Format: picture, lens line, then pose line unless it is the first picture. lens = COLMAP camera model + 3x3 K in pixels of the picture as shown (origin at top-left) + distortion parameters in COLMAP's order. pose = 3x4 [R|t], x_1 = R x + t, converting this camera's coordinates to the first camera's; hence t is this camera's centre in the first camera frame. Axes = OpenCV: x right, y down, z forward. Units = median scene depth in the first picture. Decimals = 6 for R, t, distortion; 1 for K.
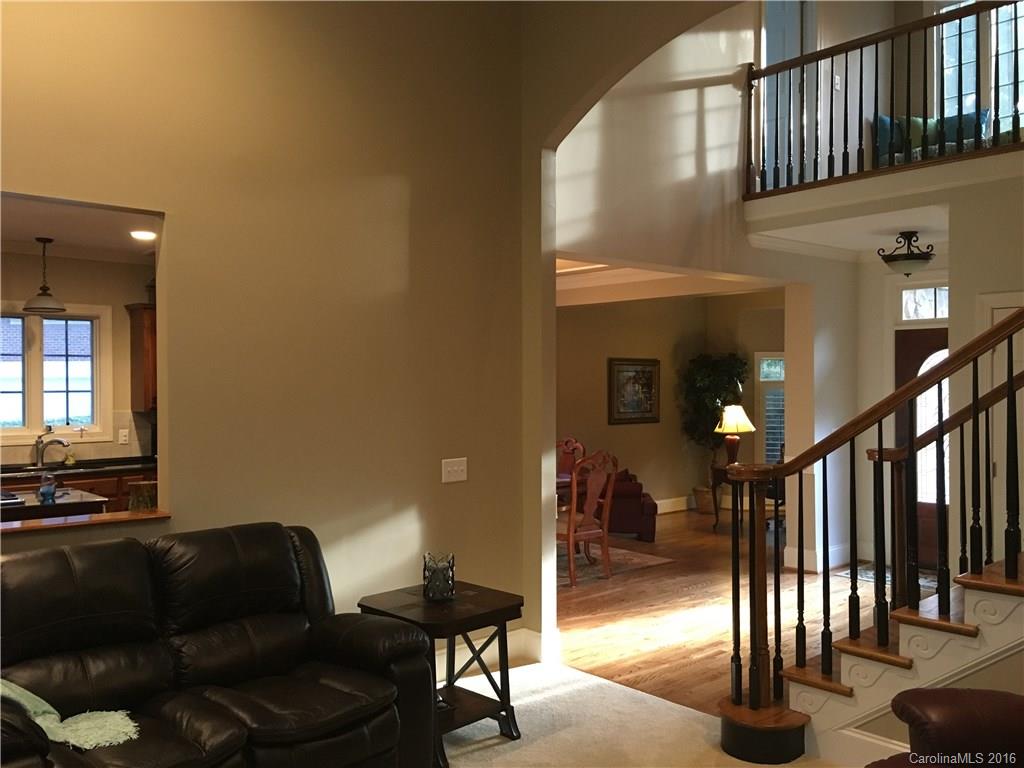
lens RADIAL K [[866.5, 0, 514.2], [0, 866.5, 385.9], [0, 0, 1]] dist [0.007418, -0.019111]
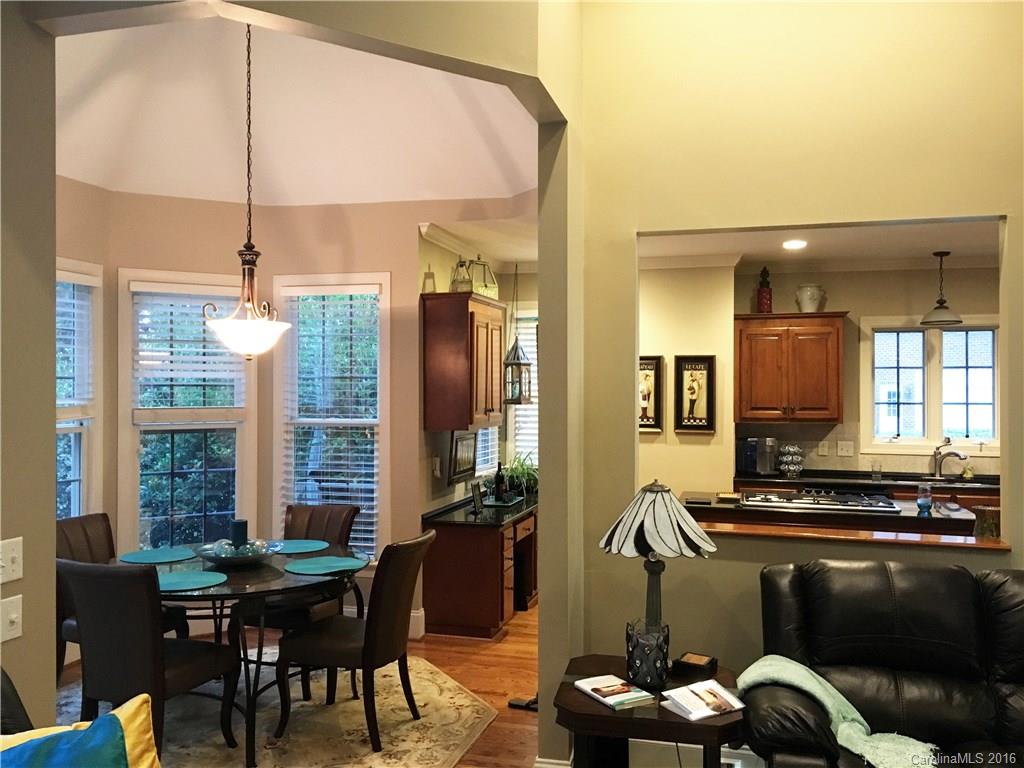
lens RADIAL K [[866.5, 0, 512.7], [0, 866.5, 387.0], [0, 0, 1]] dist [0.007418, -0.019111]
pose [[0.530173, 0.001140, -0.847889, 0.050441], [-0.006023, 0.999979, -0.002421, -0.007317], [0.847868, 0.006390, 0.530168, 0.040705]]
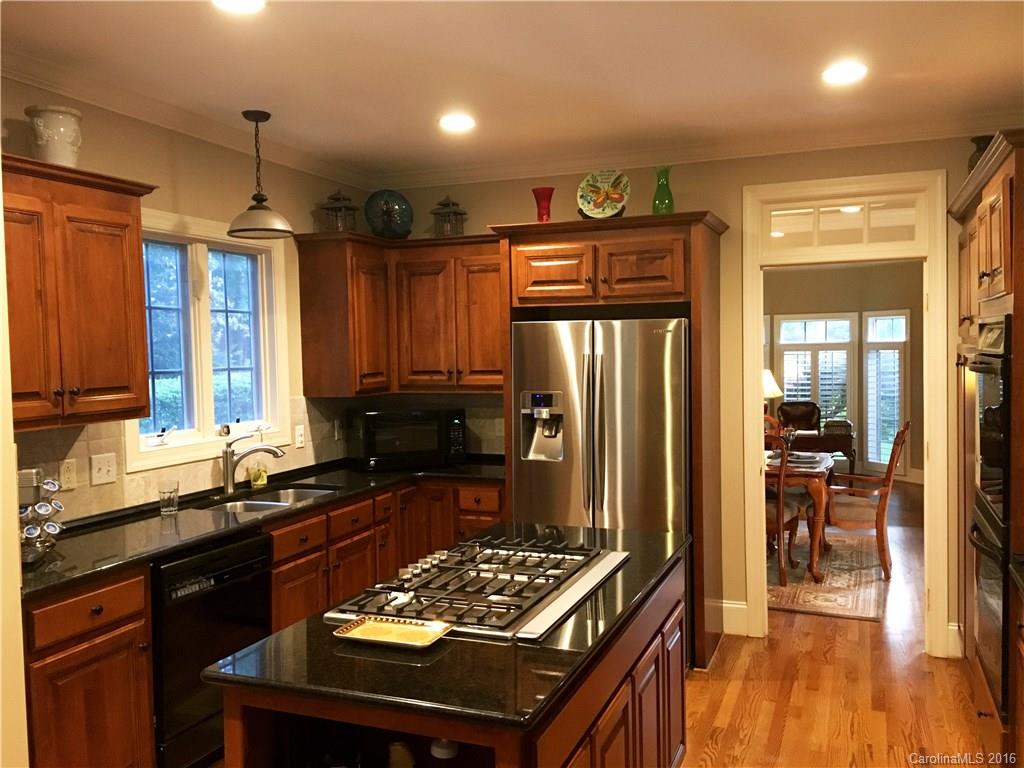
lens RADIAL K [[866.5, 0, 503.7], [0, 866.5, 378.2], [0, 0, 1]] dist [0.007418, -0.019111]
pose [[0.913386, -0.023094, 0.406438, -0.630720], [0.010775, 0.999411, 0.032572, -0.005326], [-0.406951, -0.025372, 0.913098, 0.377854]]
